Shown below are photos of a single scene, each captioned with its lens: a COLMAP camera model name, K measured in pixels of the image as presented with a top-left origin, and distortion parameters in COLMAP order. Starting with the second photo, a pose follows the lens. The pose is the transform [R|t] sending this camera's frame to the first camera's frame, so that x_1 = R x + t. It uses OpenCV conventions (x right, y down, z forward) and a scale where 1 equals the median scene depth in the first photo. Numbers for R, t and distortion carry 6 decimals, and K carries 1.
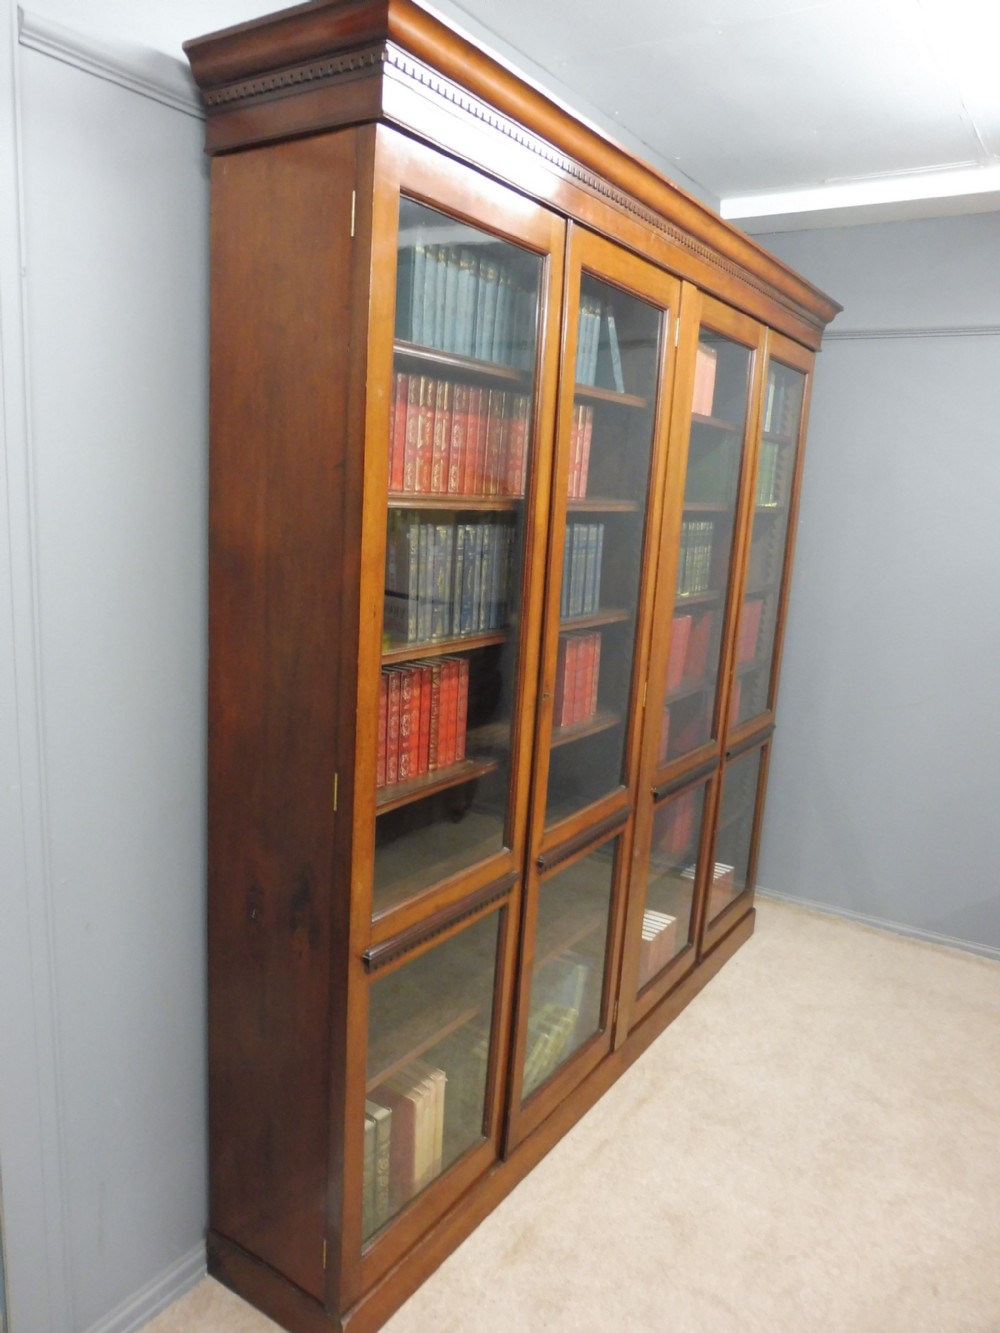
lens RADIAL K [[965.8, 0, 492.3], [0, 965.8, 670.3], [0, 0, 1]] dist [-0.051325, 0.019410]
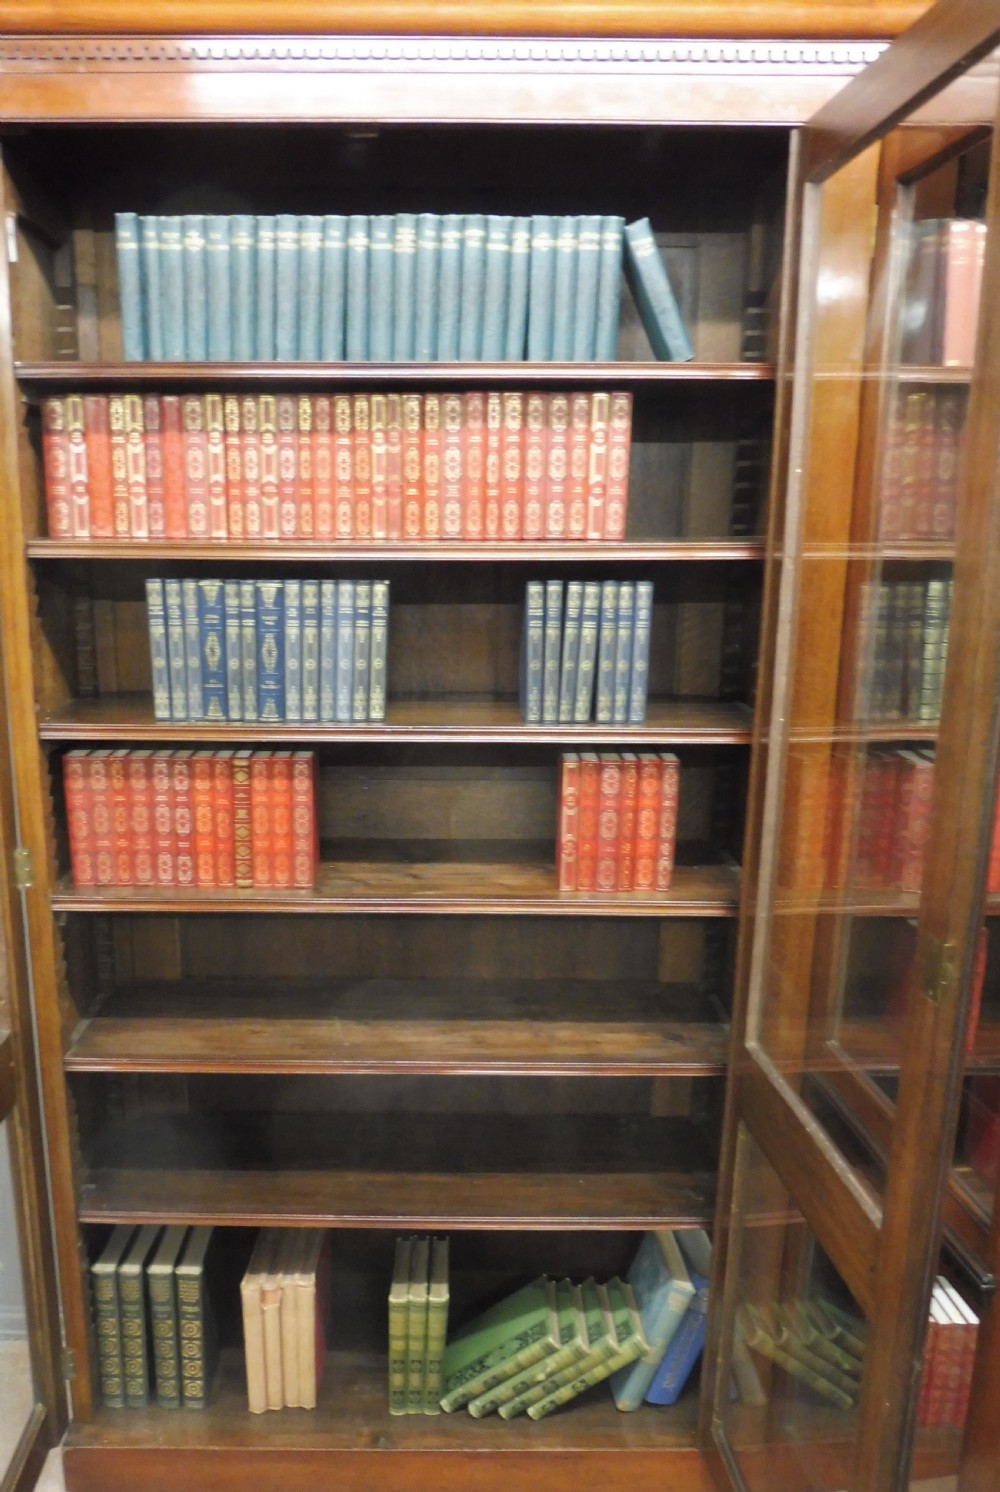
lens RADIAL K [[1091.5, 0, 429.0], [0, 1091.5, 762.1], [0, 0, 1]] dist [-0.039601, -0.001154]
pose [[0.551471, 0.129692, -0.824051, 0.727148], [-0.133021, 0.988872, 0.066612, -0.076960], [0.823520, 0.072881, 0.562586, 0.588692]]
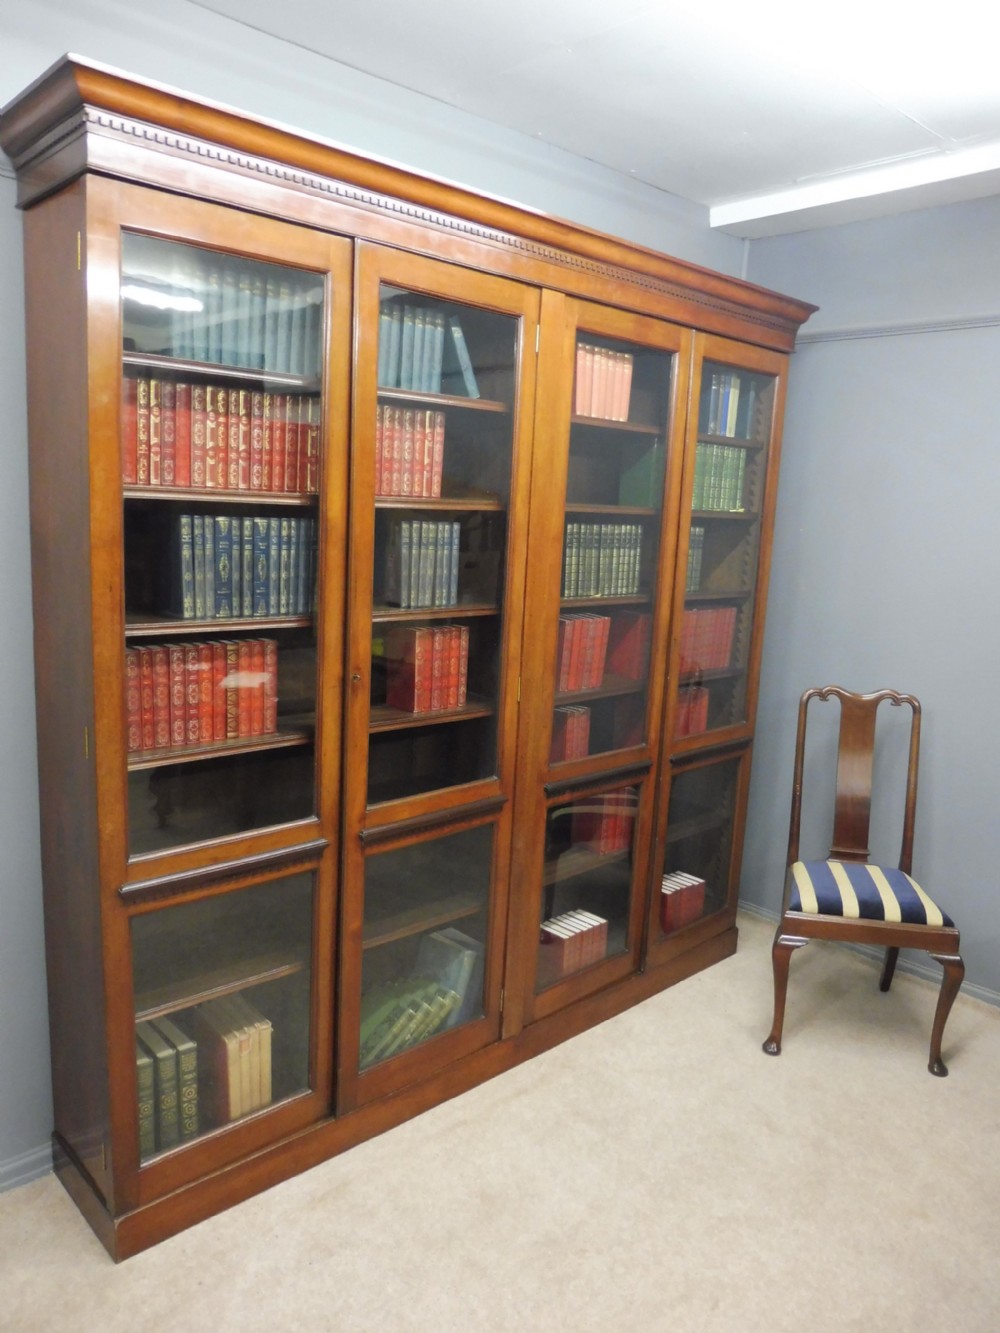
lens RADIAL K [[965.8, 0, 499.6], [0, 965.8, 672.1], [0, 0, 1]] dist [-0.051325, 0.019410]
pose [[0.973766, 0.029288, -0.225659, 0.469107], [-0.035630, 0.999075, -0.024084, 0.041674], [0.224745, 0.031492, 0.973909, -0.013197]]
